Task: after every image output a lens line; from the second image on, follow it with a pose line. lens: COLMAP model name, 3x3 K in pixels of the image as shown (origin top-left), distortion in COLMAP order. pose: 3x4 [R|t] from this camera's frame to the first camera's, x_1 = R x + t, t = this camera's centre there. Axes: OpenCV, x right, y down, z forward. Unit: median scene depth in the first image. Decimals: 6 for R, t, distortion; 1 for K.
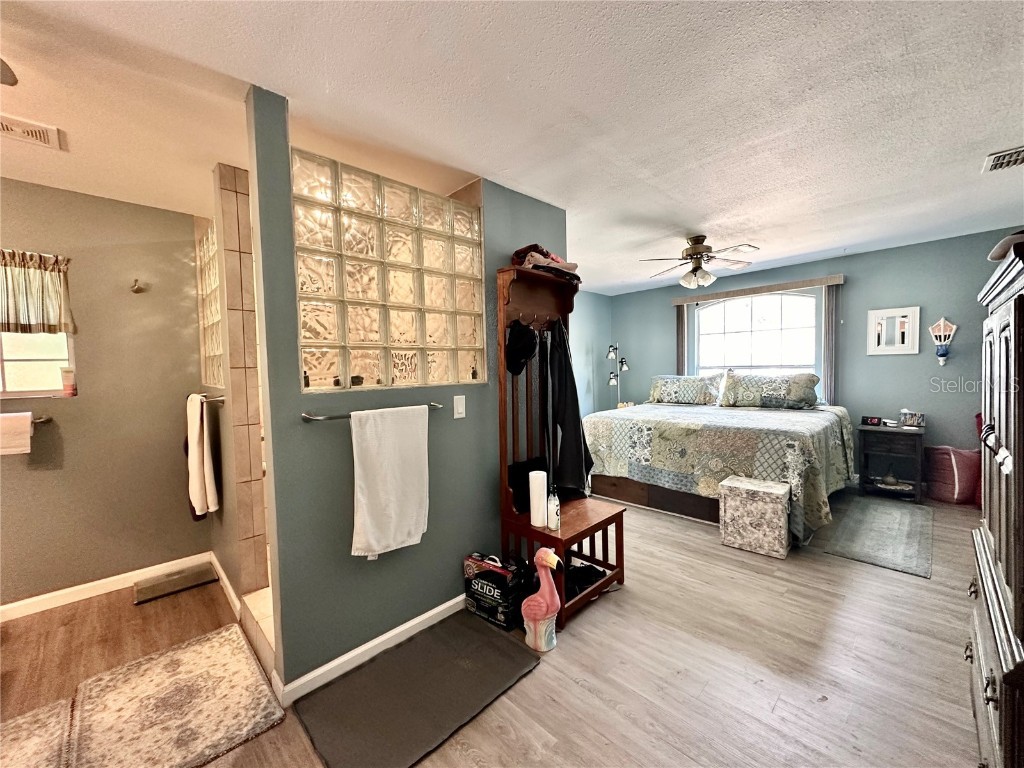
lens RADIAL K [[408.2, 0, 512.8], [0, 408.2, 384.8], [0, 0, 1]] dist [-0.001609, 0.000232]
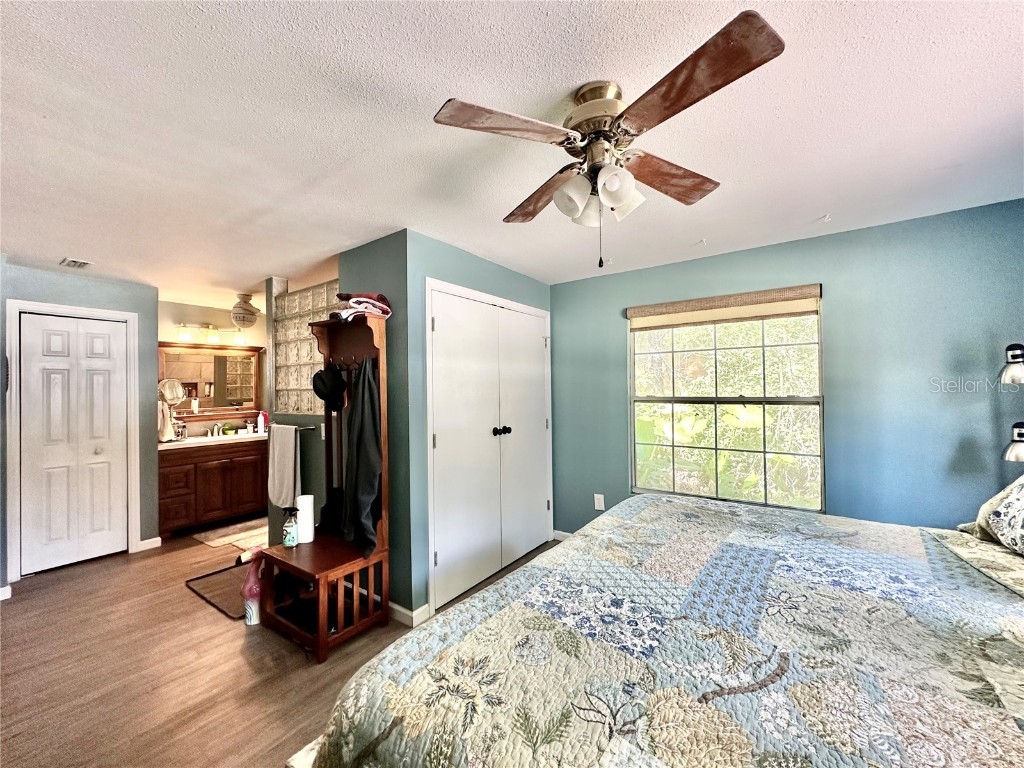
lens RADIAL K [[408.2, 0, 514.4], [0, 408.2, 384.4], [0, 0, 1]] dist [-0.001609, 0.000232]
pose [[0.172047, 0.010778, -0.985030, 0.756784], [-0.032710, 0.999451, 0.005222, -0.076002], [0.984546, 0.031322, 0.172305, 0.791651]]
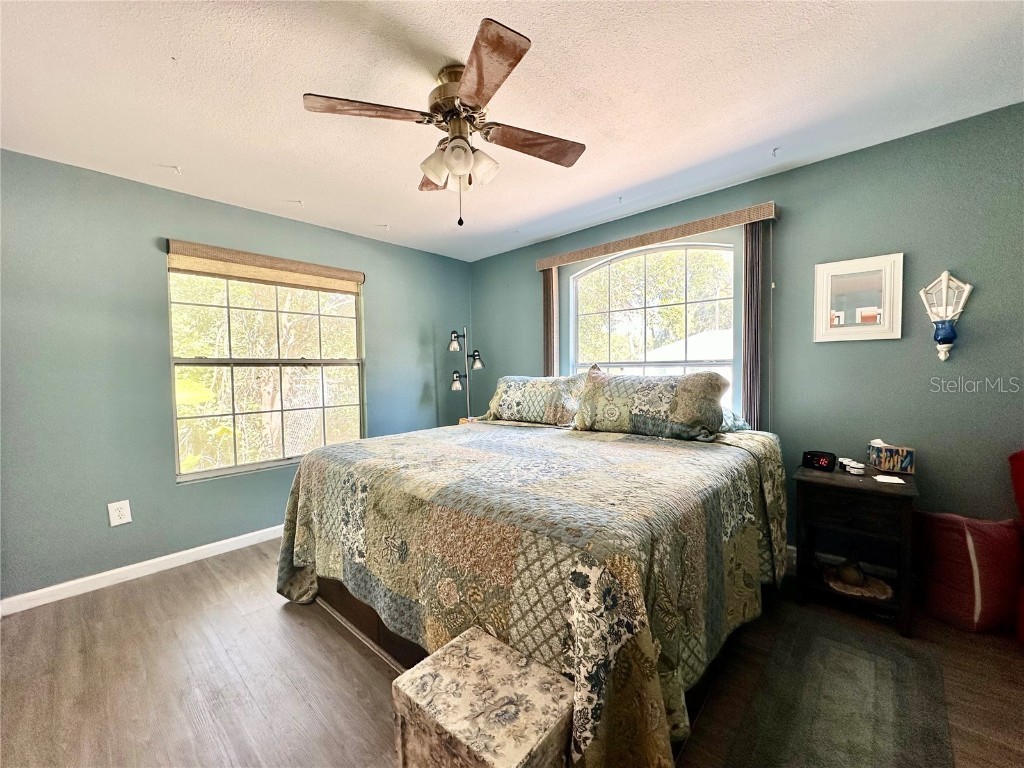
lens RADIAL K [[408.2, 0, 514.3], [0, 408.2, 384.8], [0, 0, 1]] dist [-0.001609, 0.000232]
pose [[0.998121, 0.005847, 0.060994, 0.448041], [-0.005581, 0.999974, -0.004546, -0.008525], [-0.061019, 0.004197, 0.998128, 0.490488]]
